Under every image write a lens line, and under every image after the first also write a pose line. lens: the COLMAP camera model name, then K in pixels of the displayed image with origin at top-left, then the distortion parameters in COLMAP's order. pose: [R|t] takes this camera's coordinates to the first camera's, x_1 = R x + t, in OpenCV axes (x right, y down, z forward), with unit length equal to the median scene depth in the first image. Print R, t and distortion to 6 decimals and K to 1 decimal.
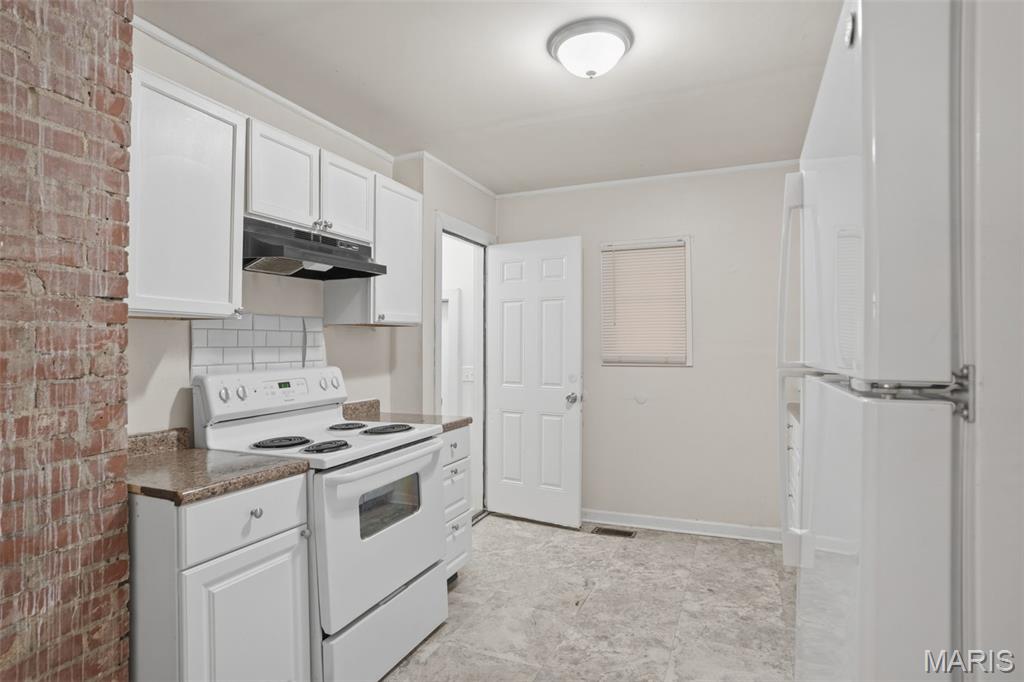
lens RADIAL K [[537.4, 0, 507.3], [0, 537.4, 346.0], [0, 0, 1]] dist [-0.071229, 0.035849]
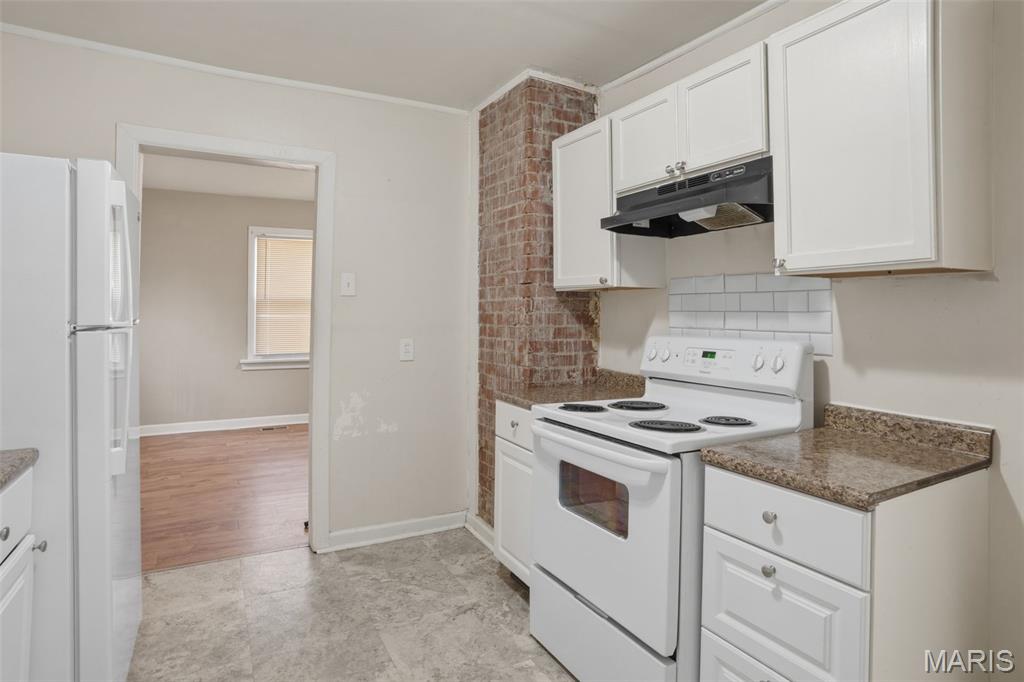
lens RADIAL K [[542.0, 0, 512.9], [0, 542.0, 305.1], [0, 0, 1]] dist [-0.068269, 0.036952]
pose [[-0.594680, -0.009160, -0.803911, 0.509013], [-0.006256, 0.999958, -0.006766, -0.000680], [0.803938, 0.001006, -0.594712, 1.317992]]
